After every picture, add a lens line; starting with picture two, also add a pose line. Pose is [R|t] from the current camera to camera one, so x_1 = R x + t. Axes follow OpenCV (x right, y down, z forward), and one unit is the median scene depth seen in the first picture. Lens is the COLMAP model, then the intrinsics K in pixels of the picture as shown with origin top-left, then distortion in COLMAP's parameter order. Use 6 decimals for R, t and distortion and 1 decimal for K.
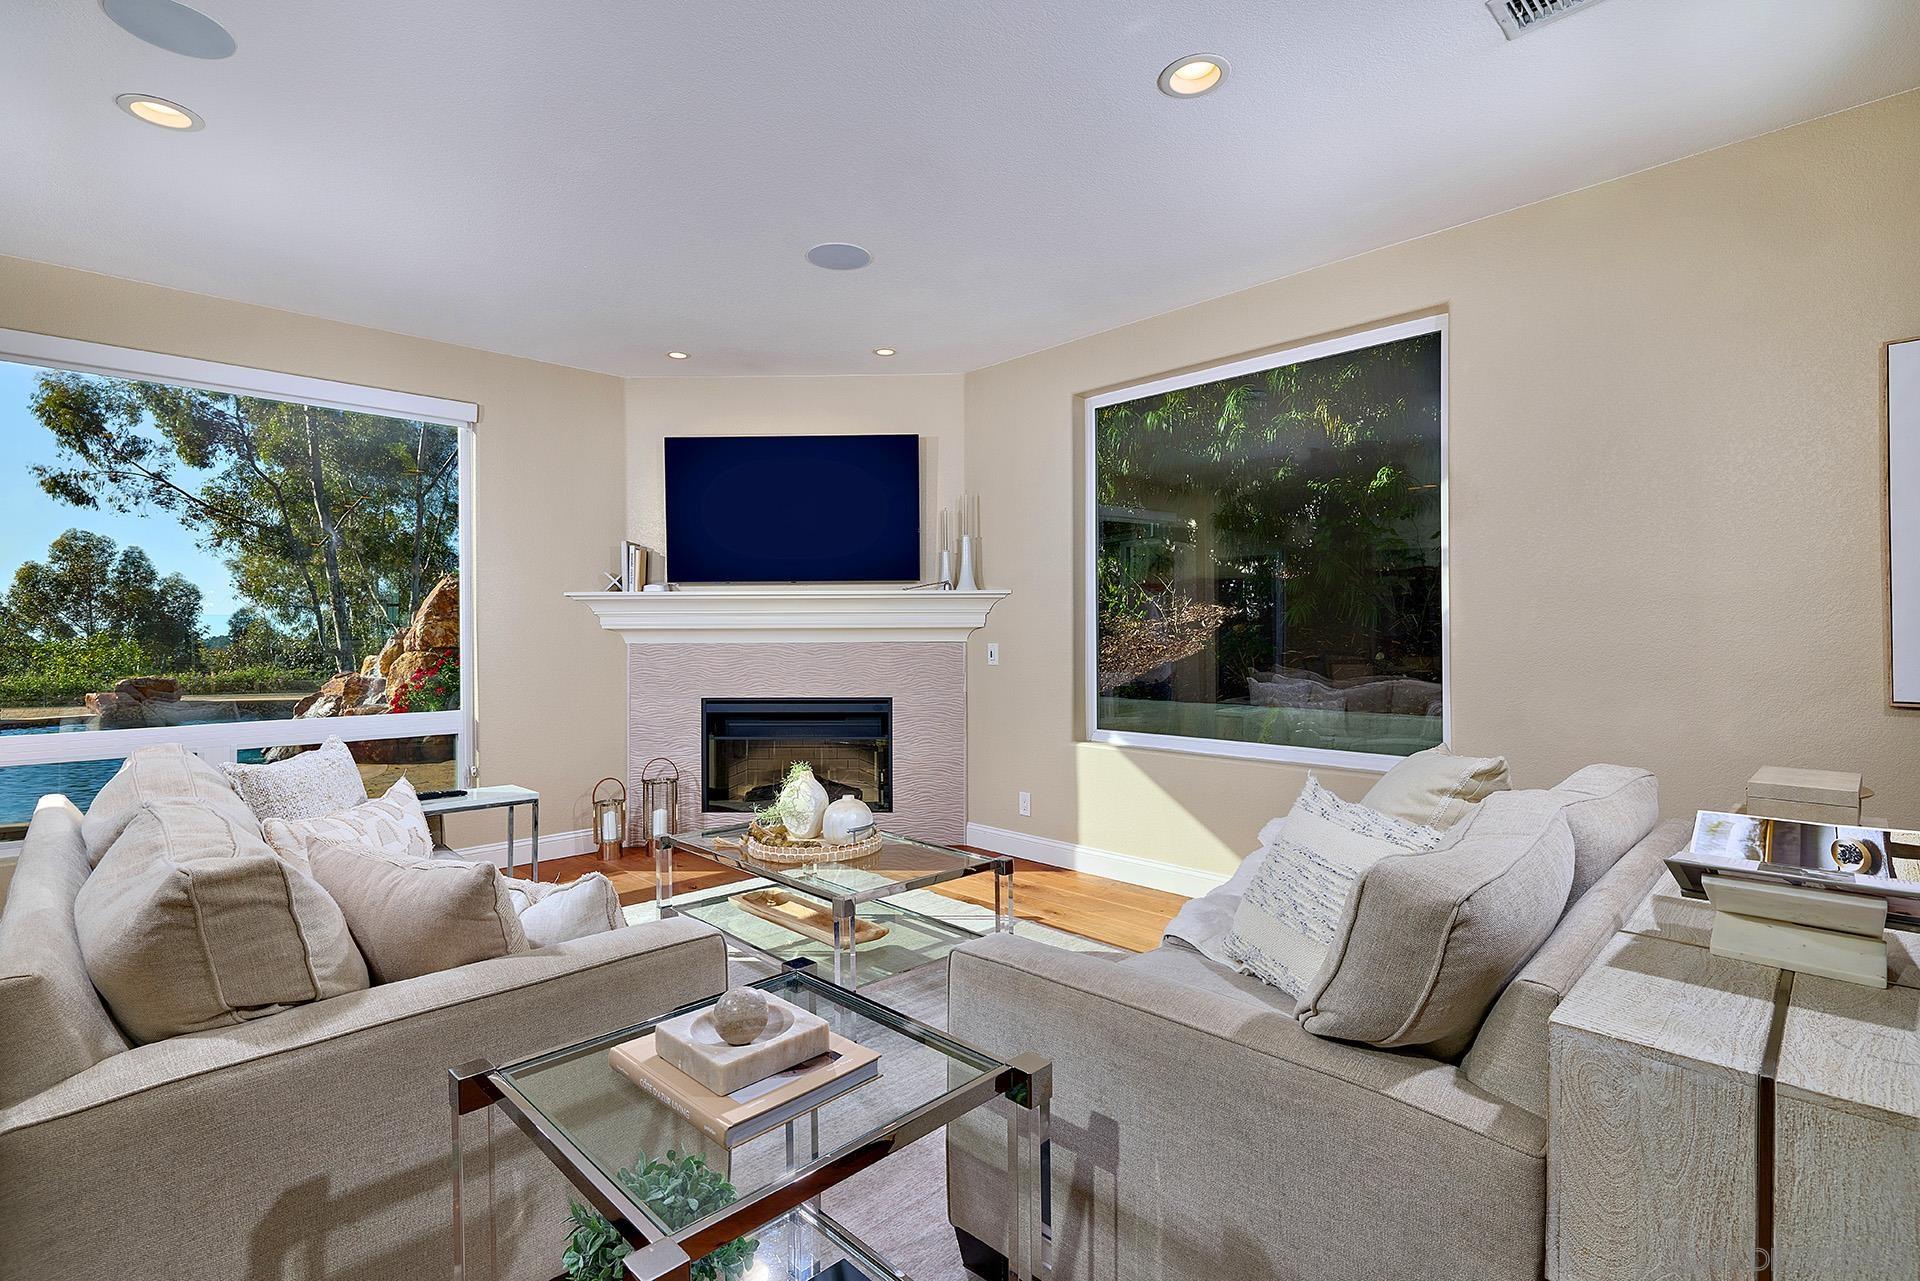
lens RADIAL K [[906.4, 0, 960.0], [0, 906.4, 640.5], [0, 0, 1]] dist [0.001158, 0.000115]
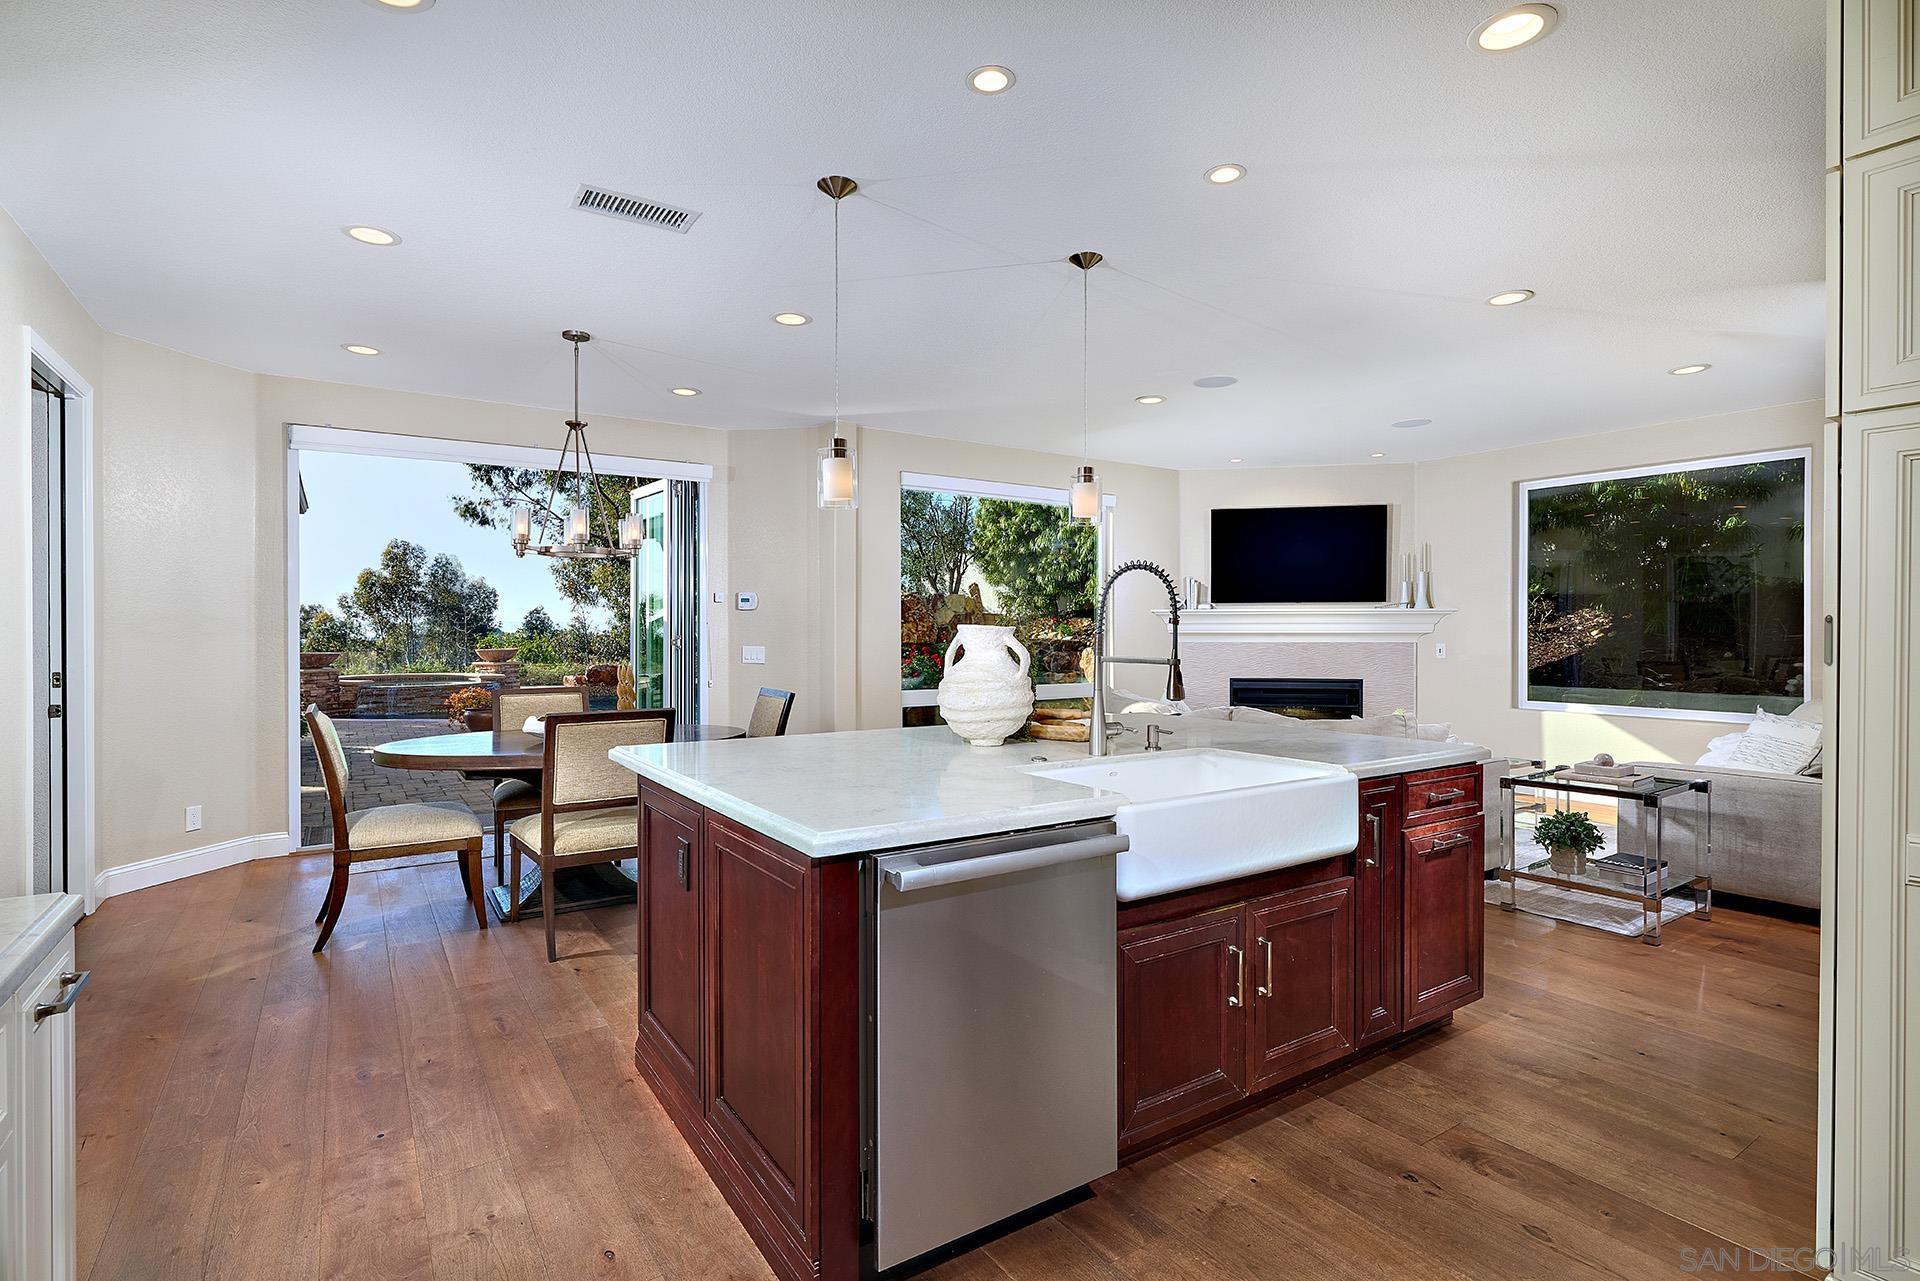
lens RADIAL K [[929.8, 0, 960.0], [0, 929.8, 640.5], [0, 0, 1]] dist [-0.016815, 0.000032]
pose [[0.981341, 0.007387, -0.192131, -0.437705], [-0.007054, 0.999972, 0.002418, -0.000663], [0.192144, -0.001018, 0.981366, -0.635199]]
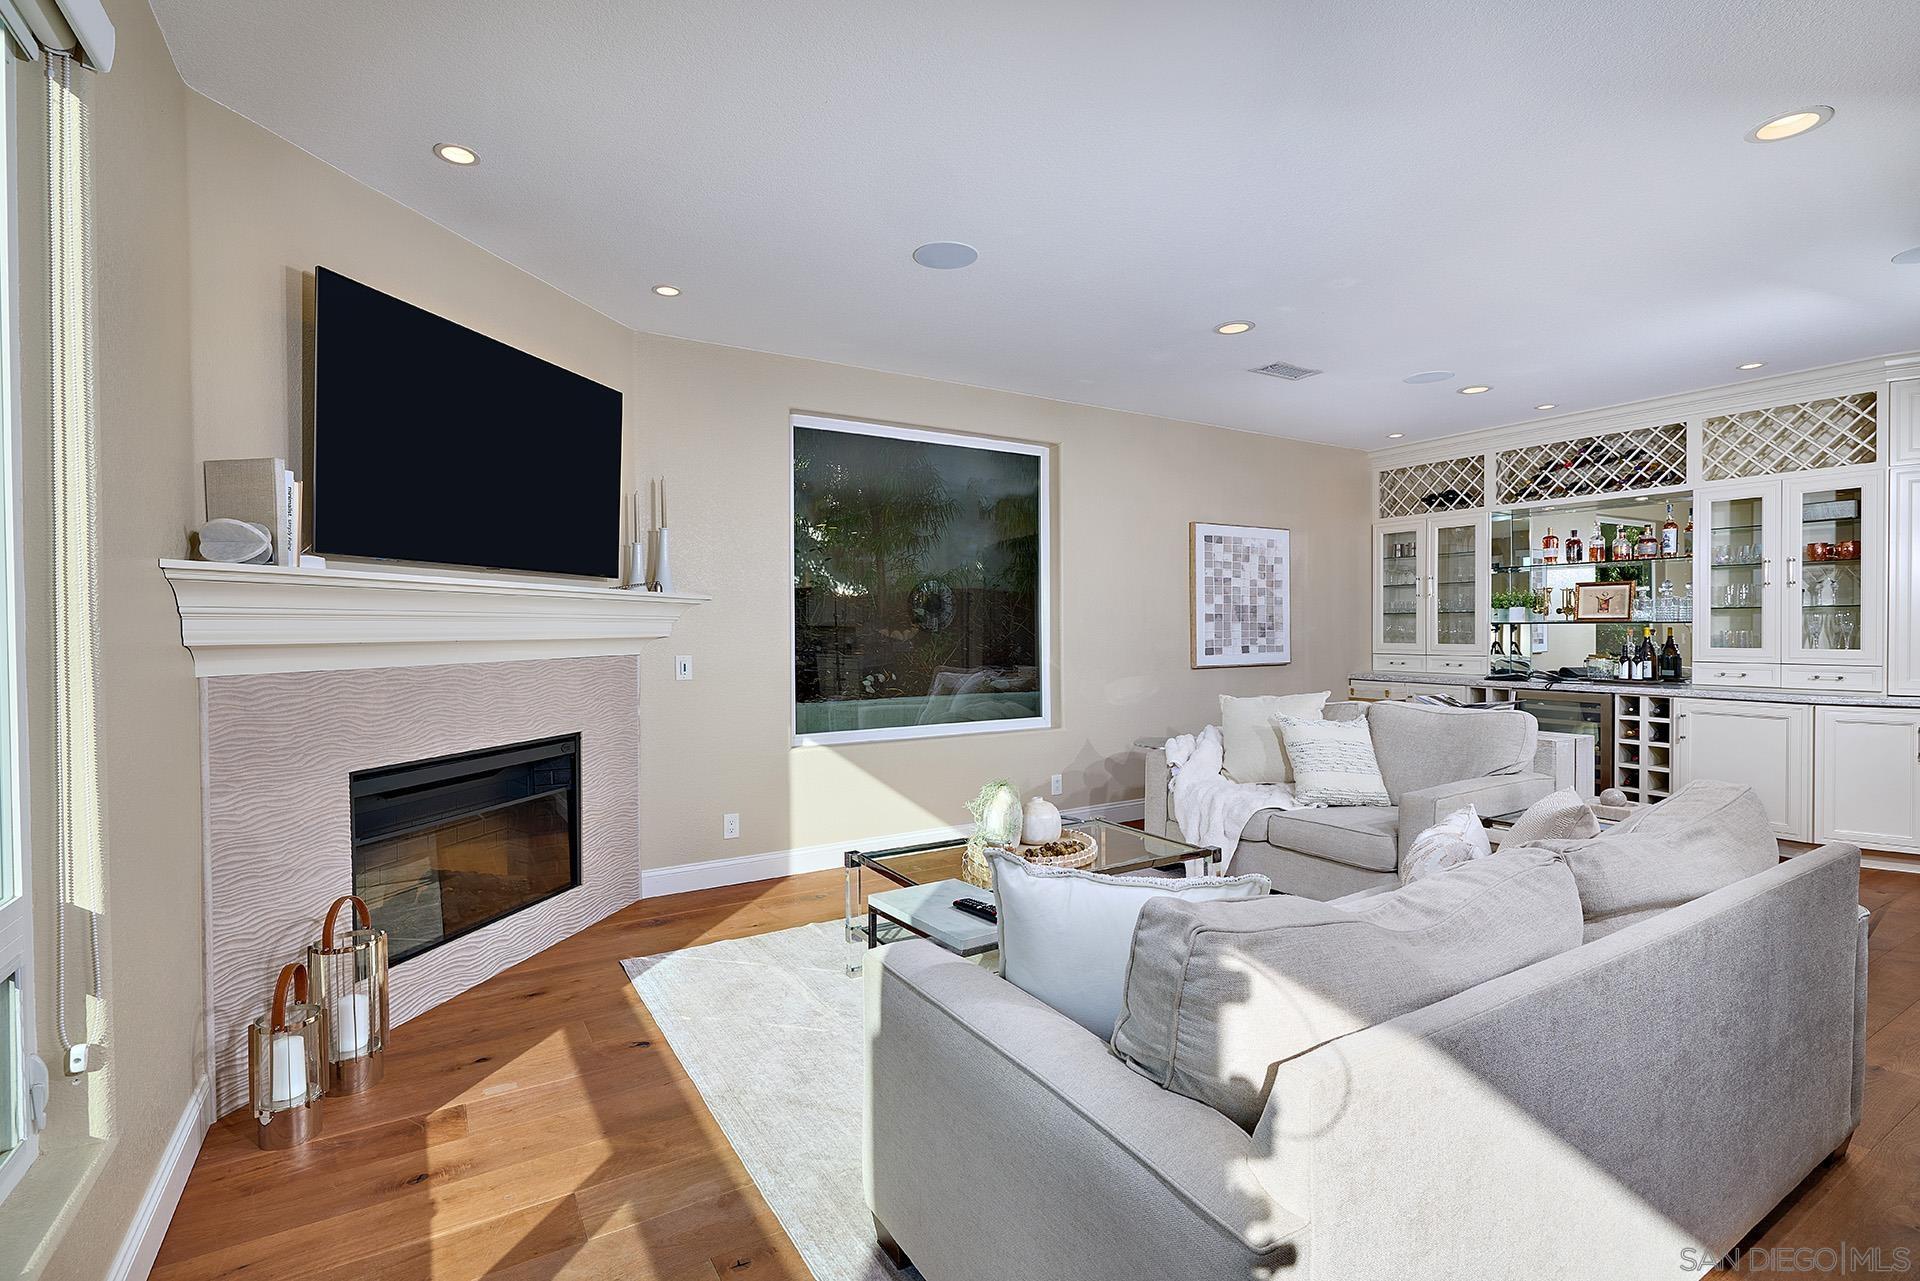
lens RADIAL K [[868.0, 0, 960.0], [0, 868.0, 640.5], [0, 0, 1]] dist [0.000232, -0.000026]
pose [[0.223750, -0.010138, 0.974594, -0.707662], [0.009018, 0.999925, 0.008332, -0.015518], [-0.974605, 0.006924, 0.223824, 0.539367]]
